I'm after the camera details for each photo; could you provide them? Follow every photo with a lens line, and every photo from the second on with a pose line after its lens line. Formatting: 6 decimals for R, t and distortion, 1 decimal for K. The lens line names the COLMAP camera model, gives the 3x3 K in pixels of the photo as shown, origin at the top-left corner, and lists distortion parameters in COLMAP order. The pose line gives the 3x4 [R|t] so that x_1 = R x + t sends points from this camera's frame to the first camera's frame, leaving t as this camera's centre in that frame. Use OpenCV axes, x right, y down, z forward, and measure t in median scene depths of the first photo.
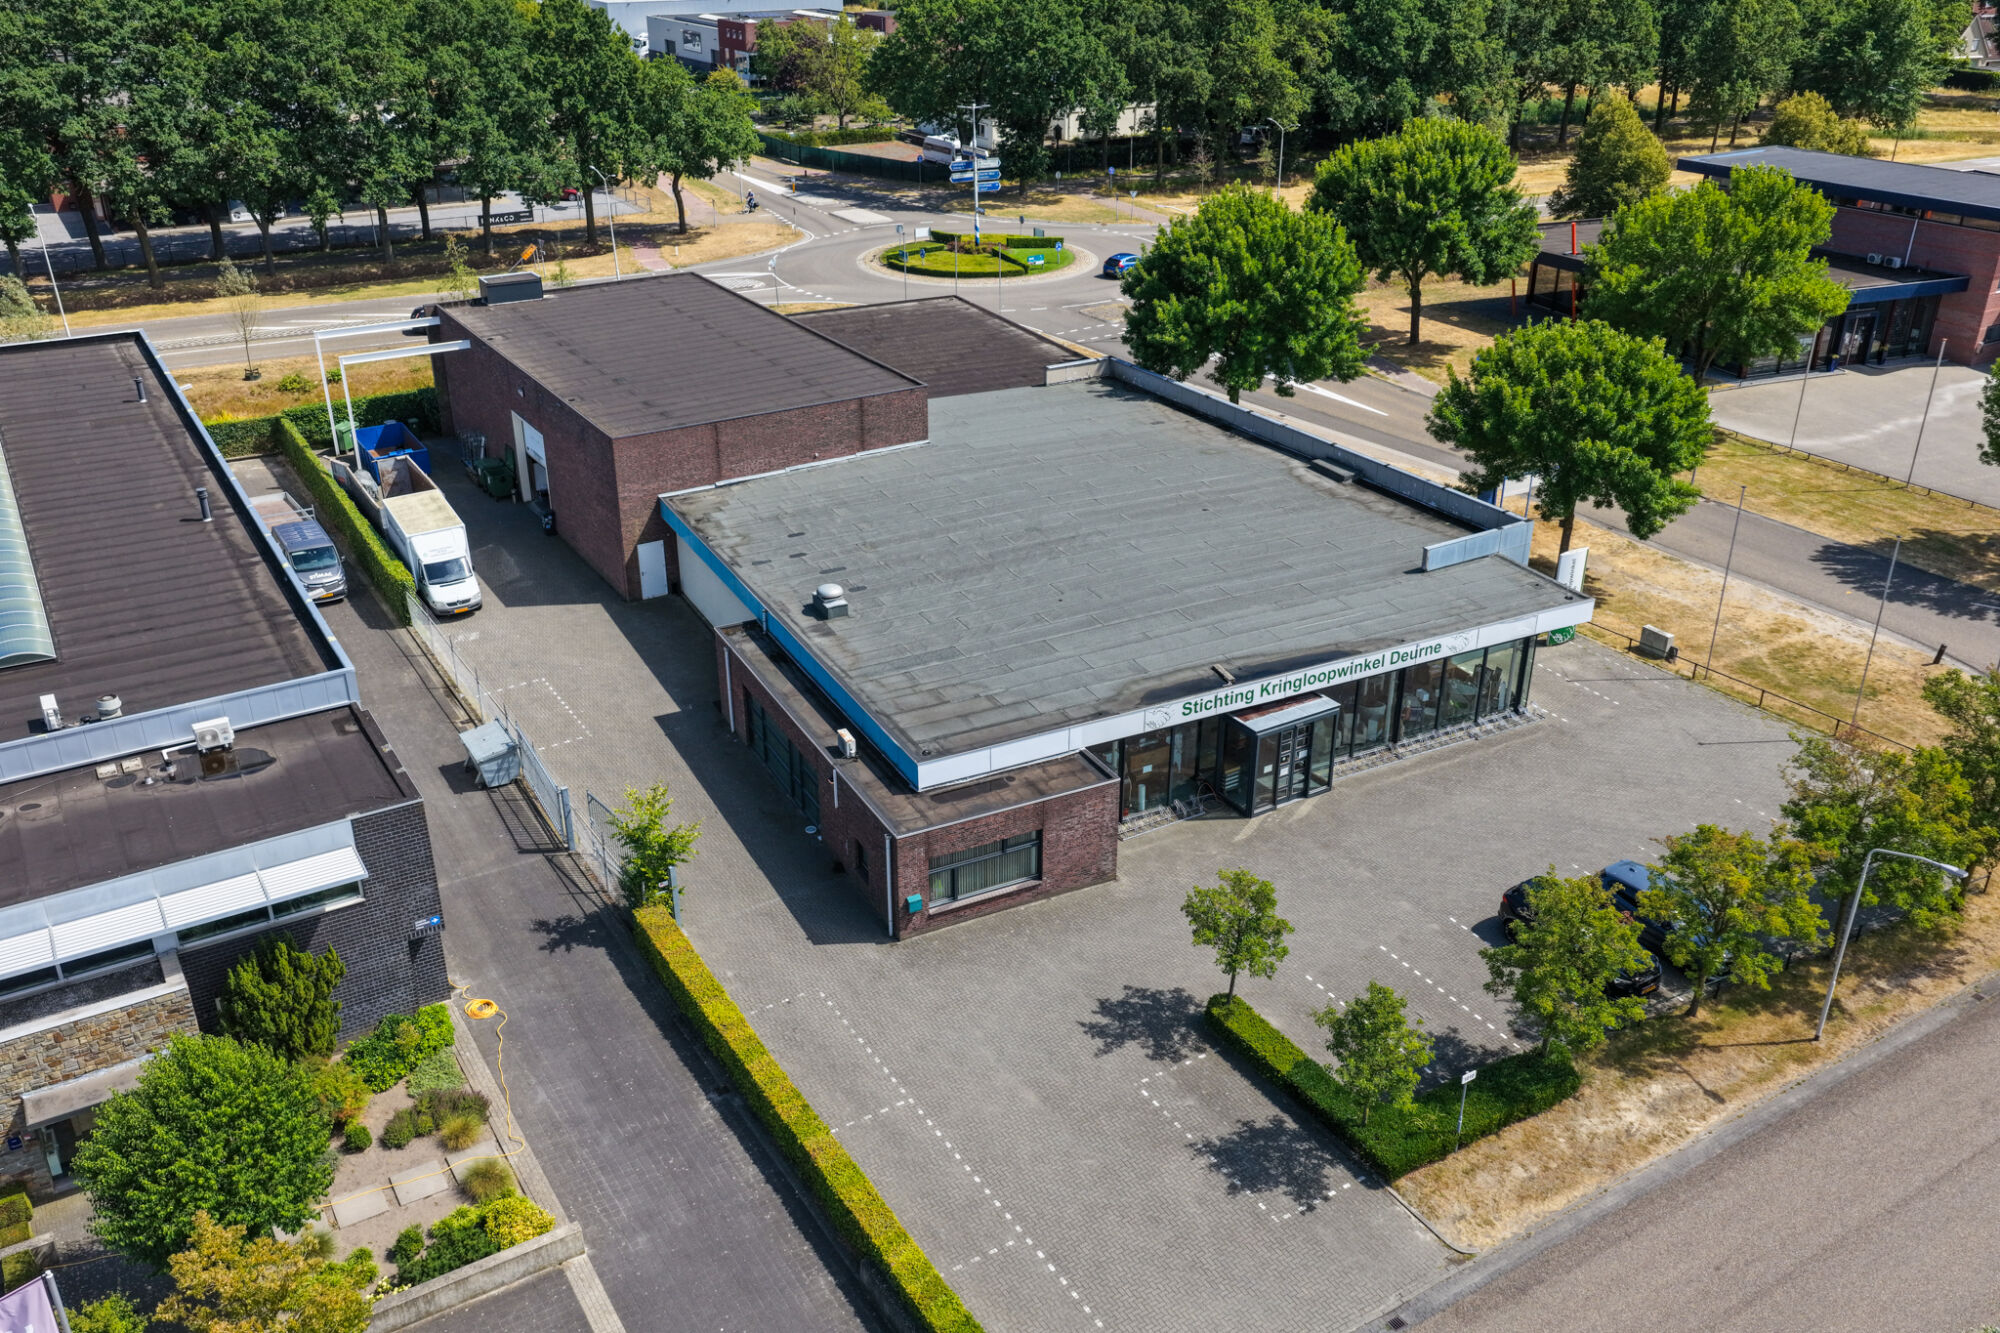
lens RADIAL K [[1658.9, 0, 999.0], [0, 1658.9, 674.3], [0, 0, 1]] dist [-0.009234, 0.035656]
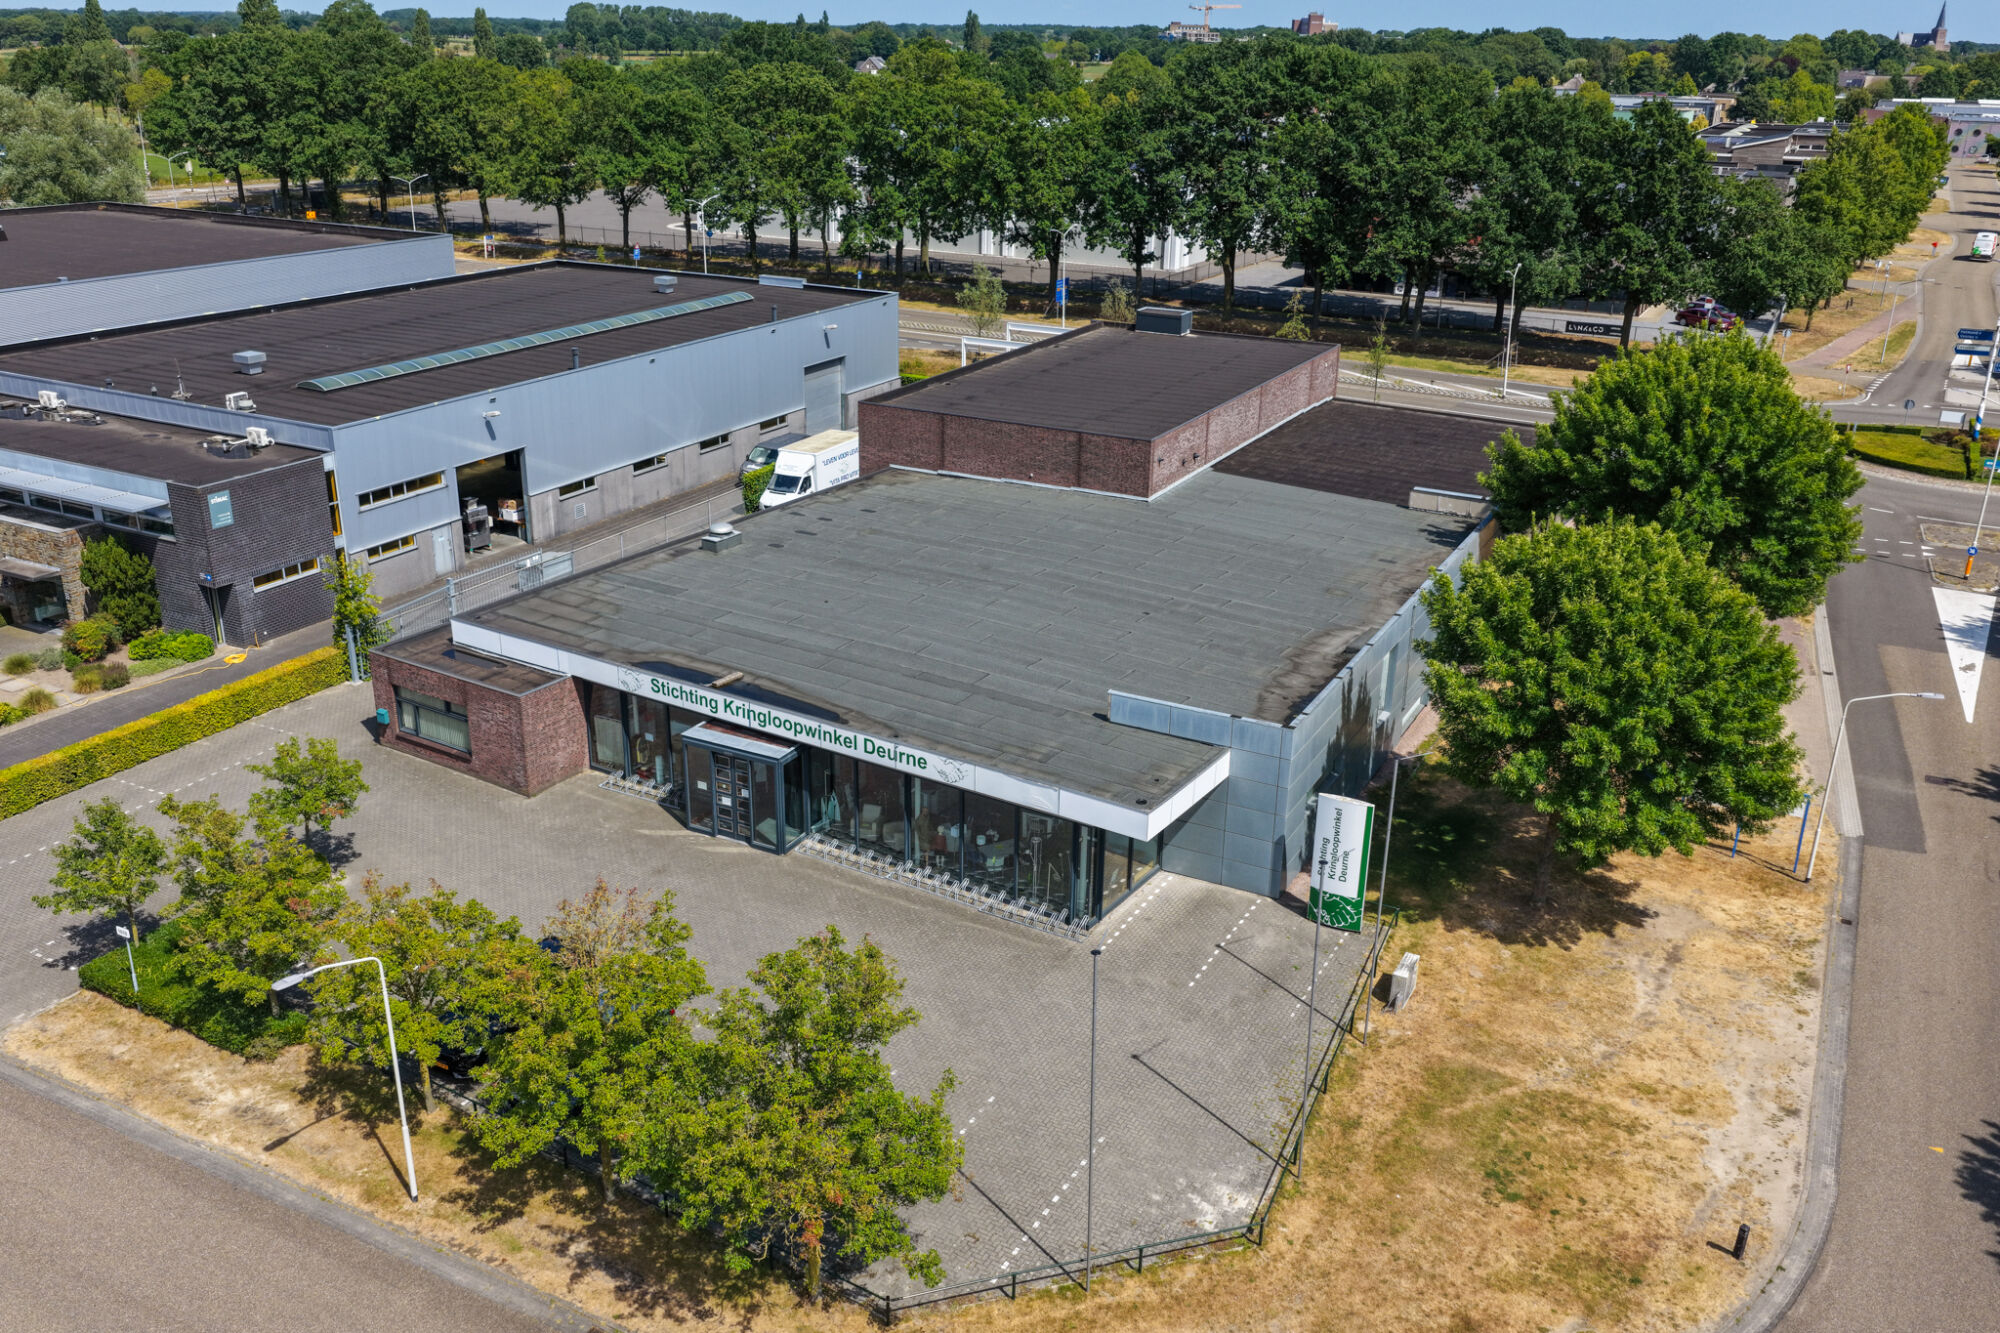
lens RADIAL K [[1658.9, 0, 999.0], [0, 1658.9, 674.3], [0, 0, 1]] dist [-0.009234, 0.035656]
pose [[0.507673, 0.319896, -0.799959, 0.836769], [-0.391796, 0.912669, 0.116324, -0.150266], [0.767309, 0.254366, 0.588672, 0.477843]]
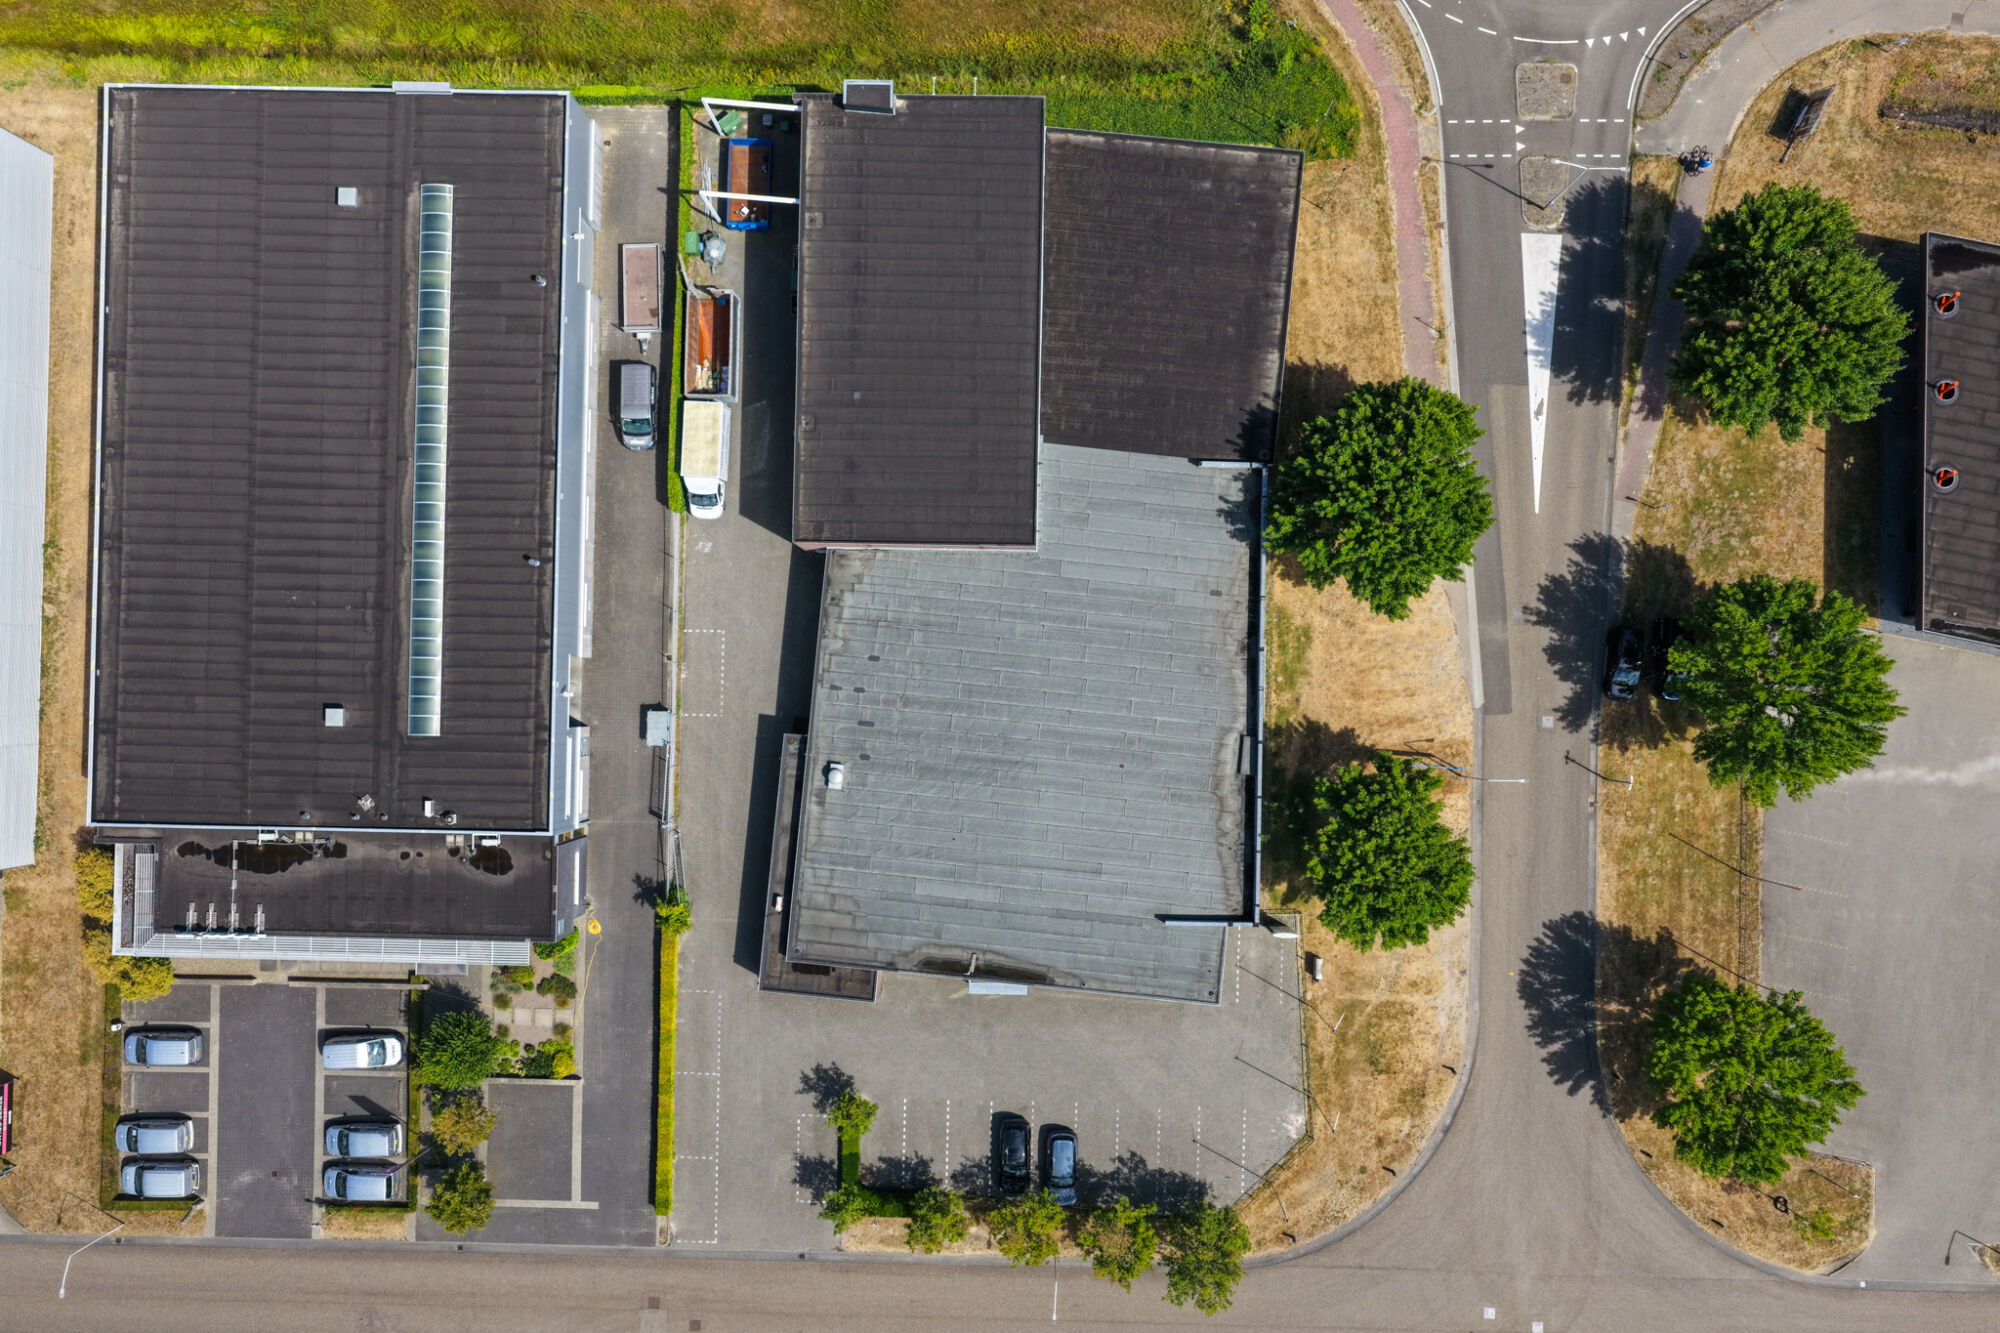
lens RADIAL K [[1658.9, 0, 999.0], [0, 1658.9, 674.3], [0, 0, 1]] dist [-0.009234, 0.035656]
pose [[0.839784, 0.542357, -0.024723, 0.024861], [-0.218823, 0.379798, 0.898816, -1.563789], [0.496869, -0.749401, 0.437629, 0.373489]]
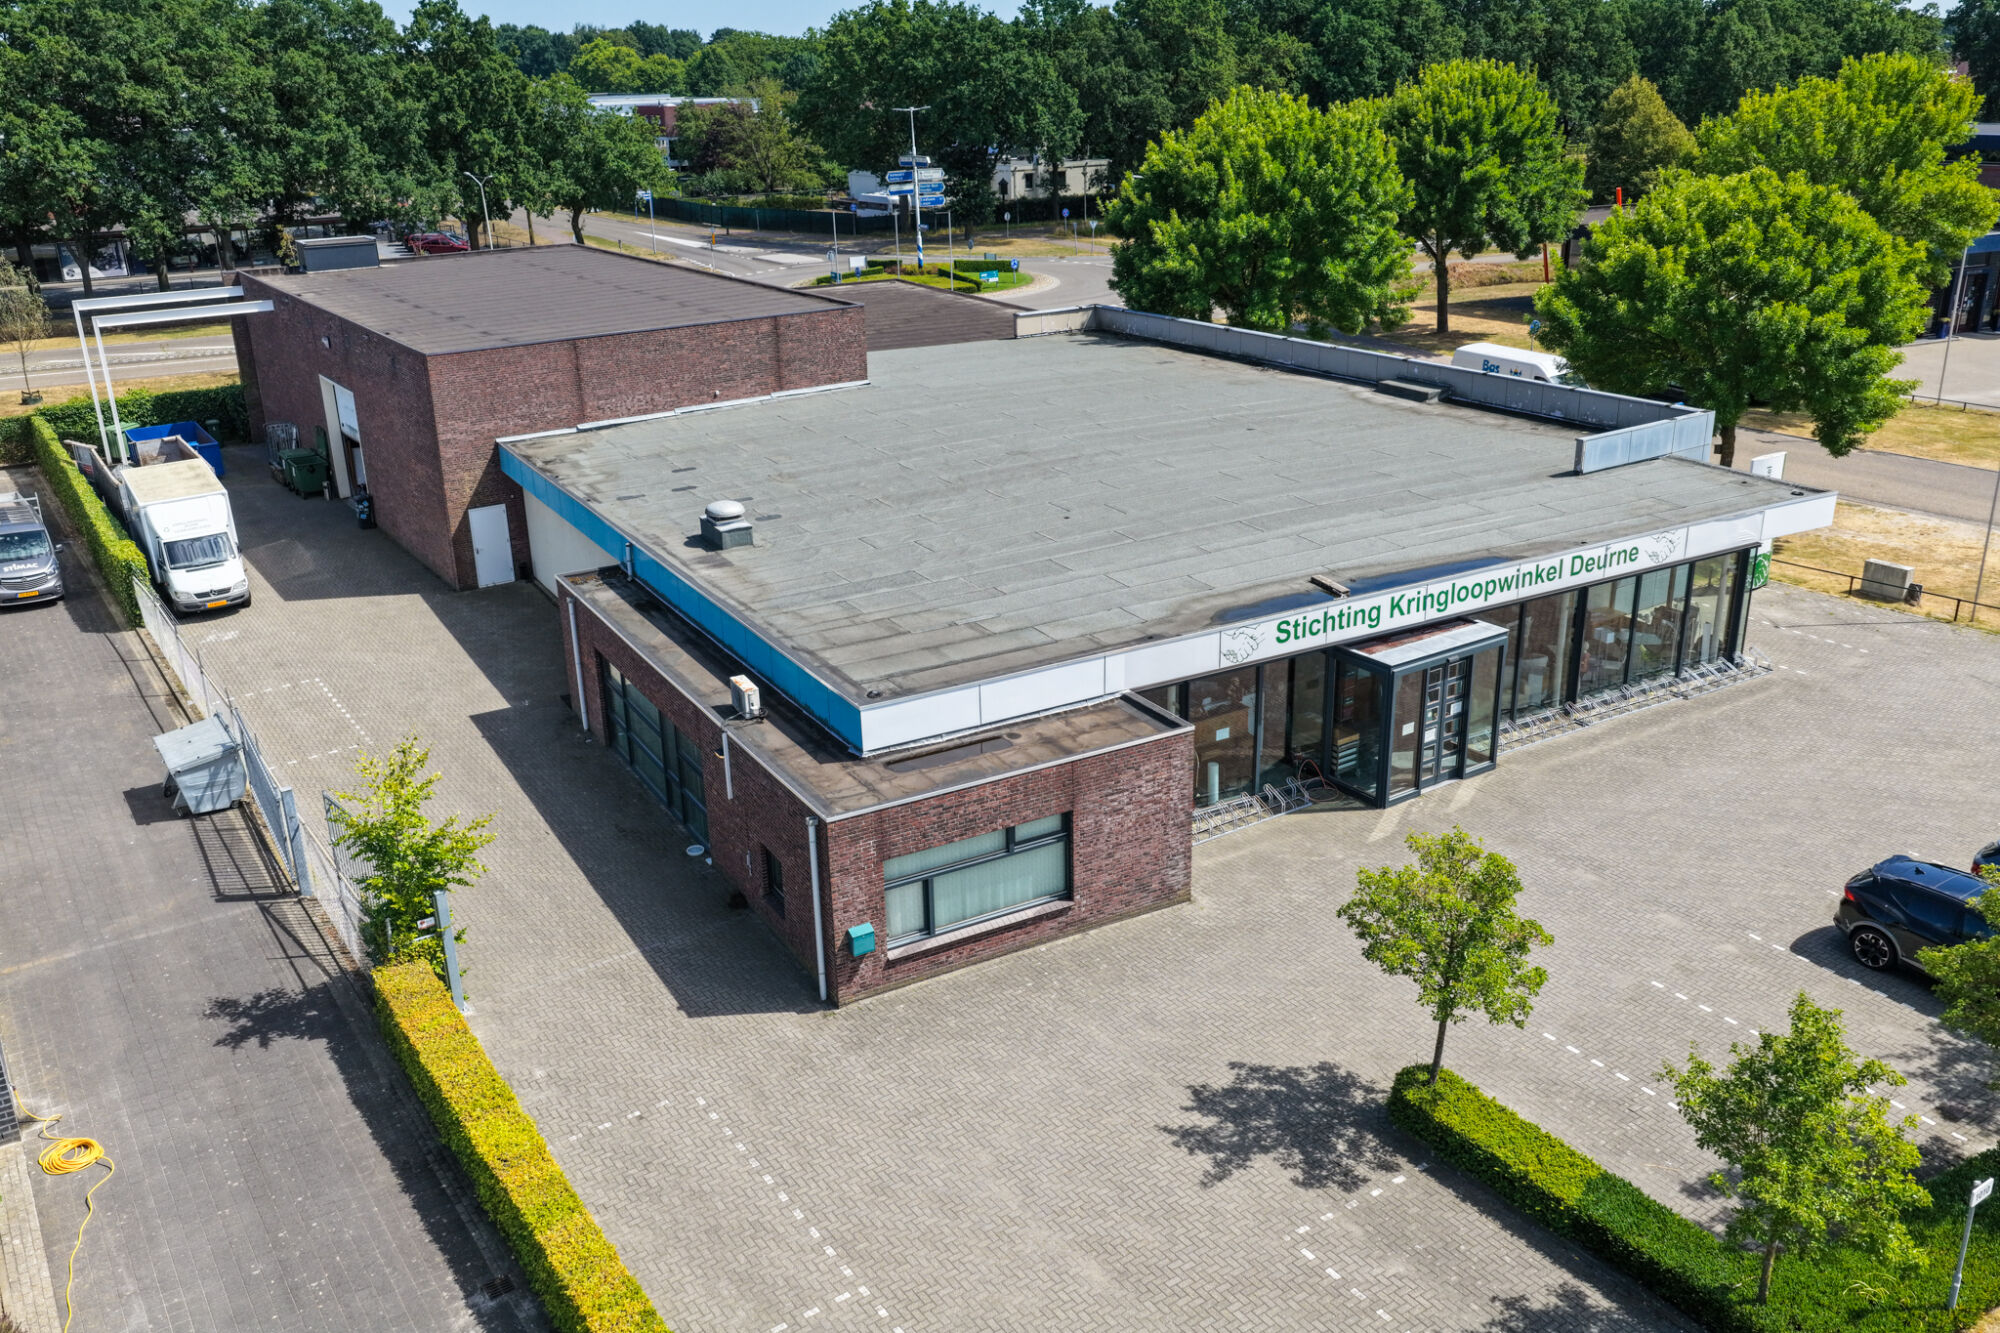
lens RADIAL K [[1666.9, 0, 1000.0], [0, 1666.9, 666.5], [0, 0, 1]] dist [-0.019602, 0.056409]
pose [[0.998883, -0.035944, 0.030674, -0.012693], [0.038799, 0.994410, -0.098200, 0.077016], [-0.026973, 0.099281, 0.994694, 0.306910]]
